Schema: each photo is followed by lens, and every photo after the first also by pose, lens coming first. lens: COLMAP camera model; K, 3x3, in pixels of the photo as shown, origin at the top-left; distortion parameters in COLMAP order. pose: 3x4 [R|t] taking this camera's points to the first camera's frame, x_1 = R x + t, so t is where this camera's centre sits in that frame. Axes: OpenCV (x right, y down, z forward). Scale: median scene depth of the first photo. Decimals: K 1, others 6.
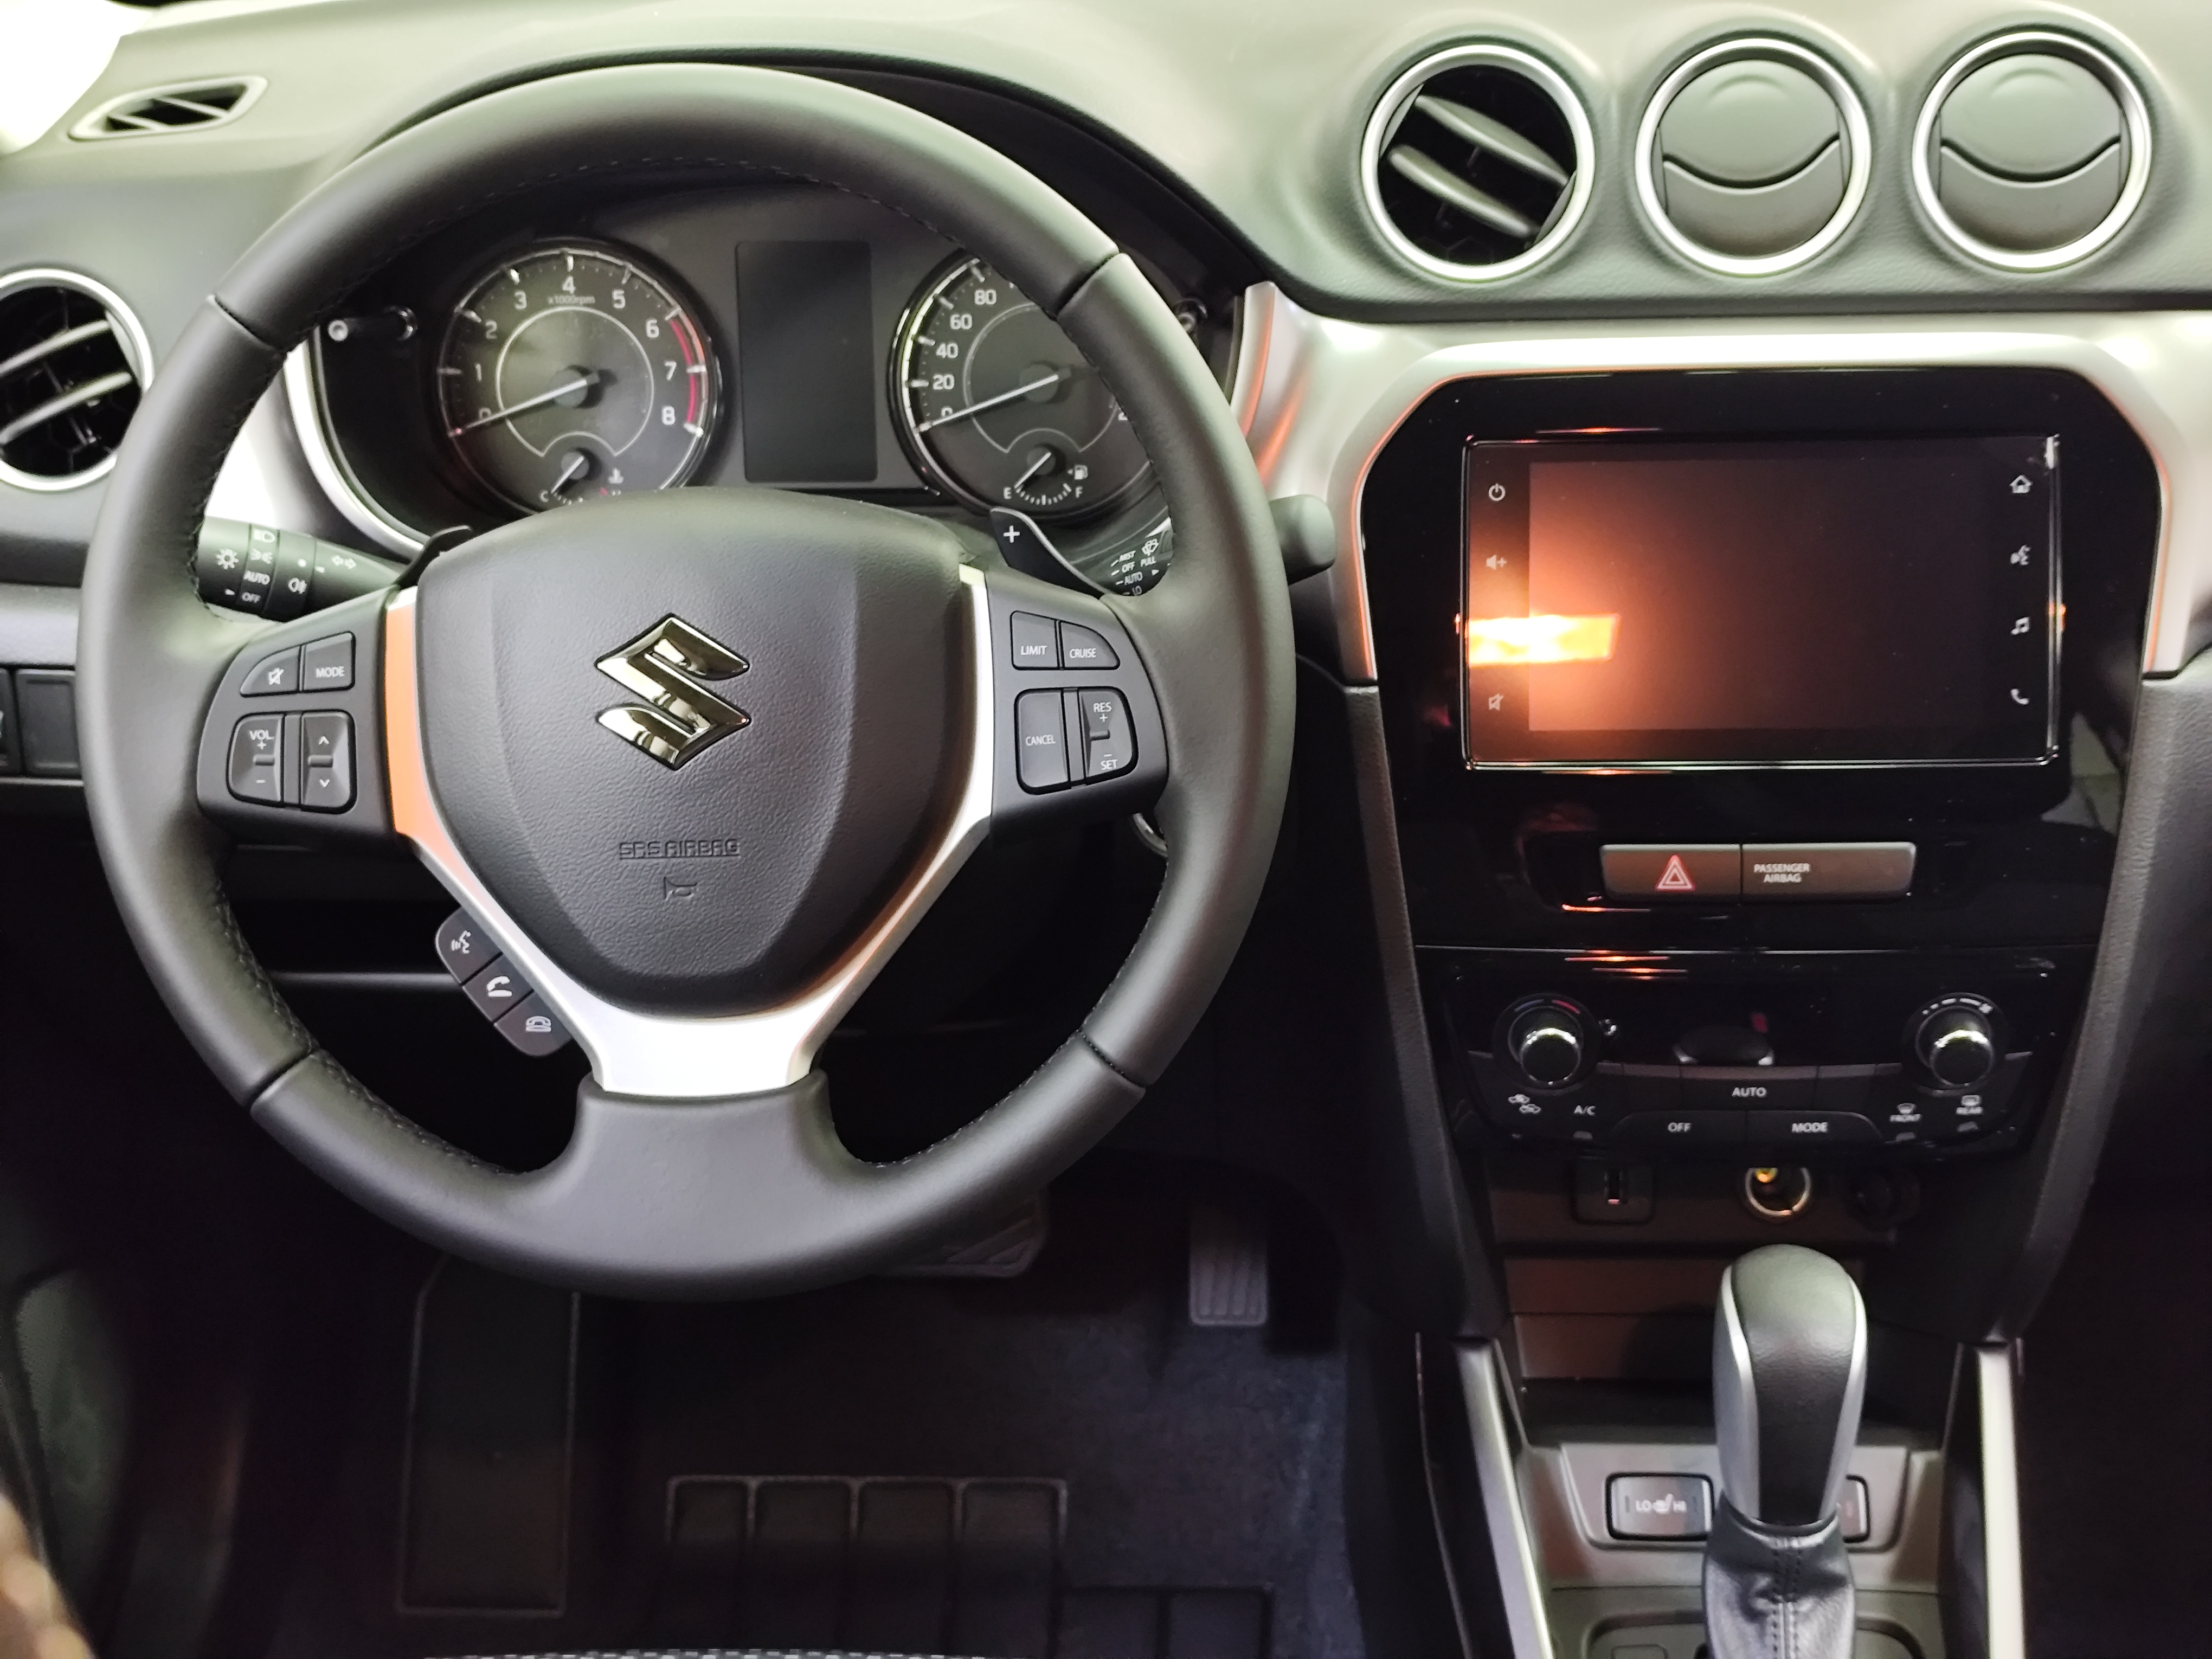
lens RADIAL K [[3076.2, 0, 1074.6], [0, 3076.2, 867.8], [0, 0, 1]] dist [0.050434, 0.000000]
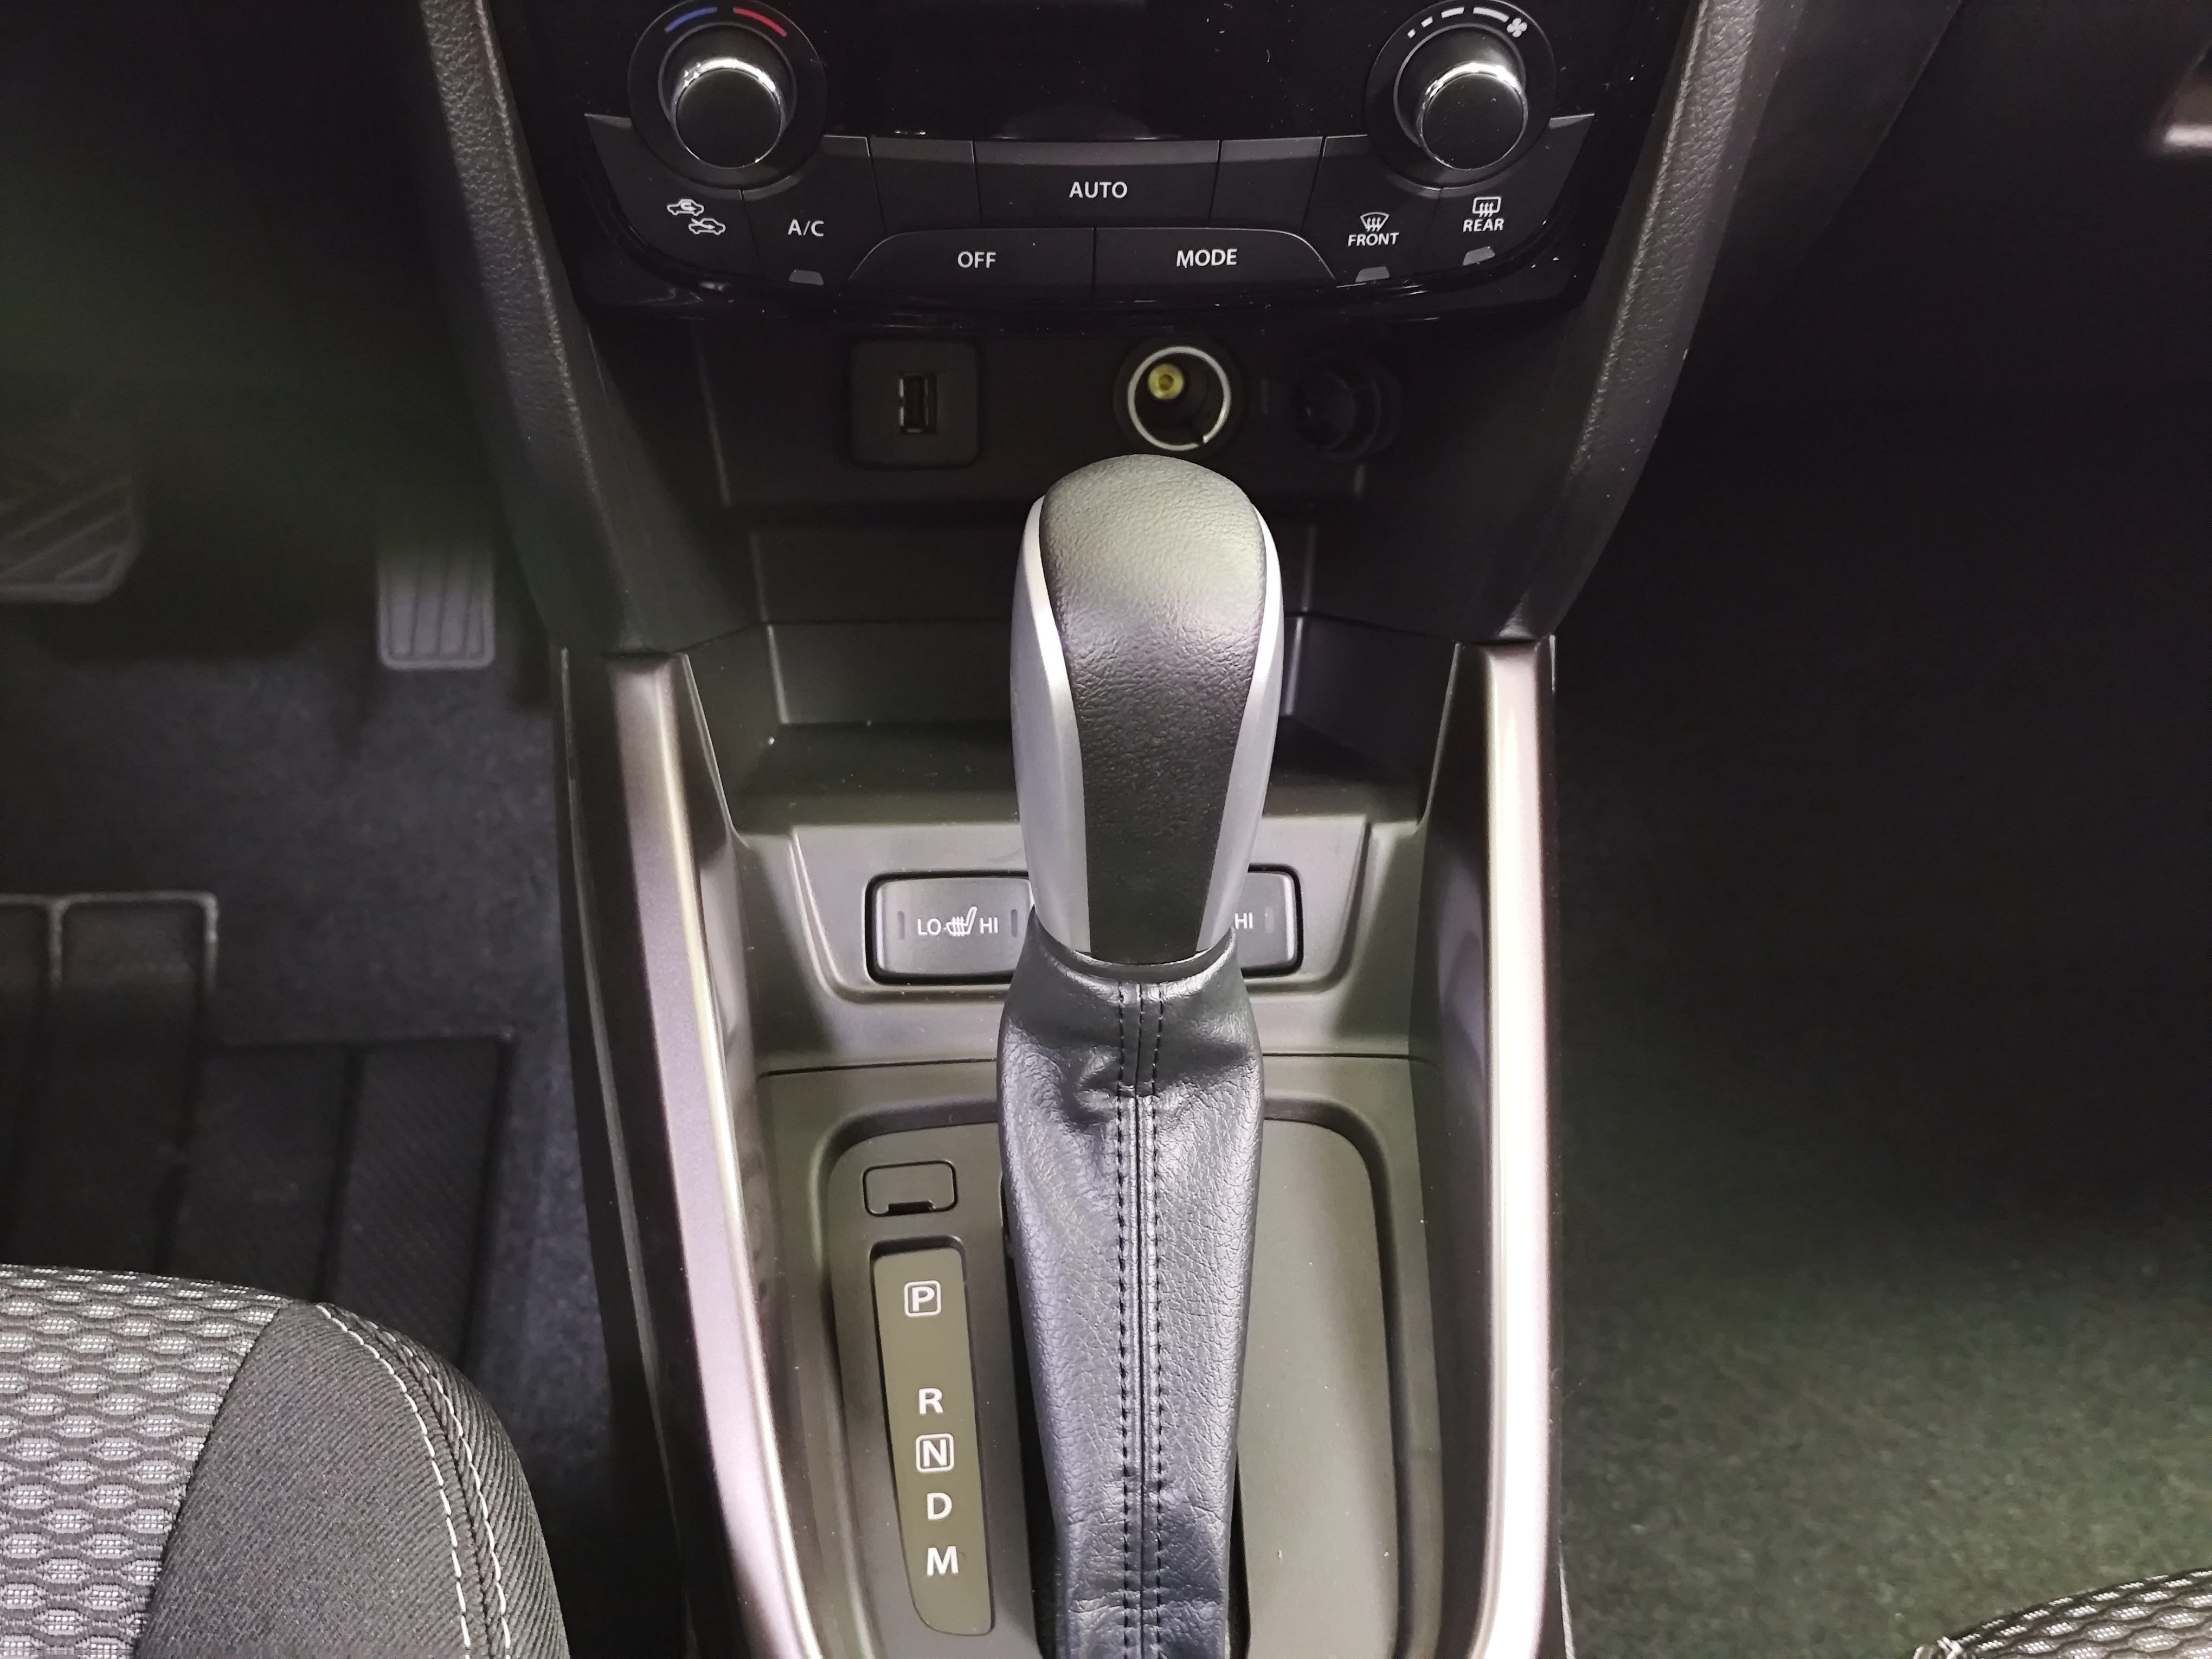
lens RADIAL K [[3076.2, 0, 1103.6], [0, 3076.2, 825.8], [0, 0, 1]] dist [0.050434, 0.000000]
pose [[0.987730, -0.026367, 0.153931, 0.130830], [-0.002406, 0.982959, 0.183808, 0.082307], [-0.156155, -0.181923, 0.970834, 0.442069]]
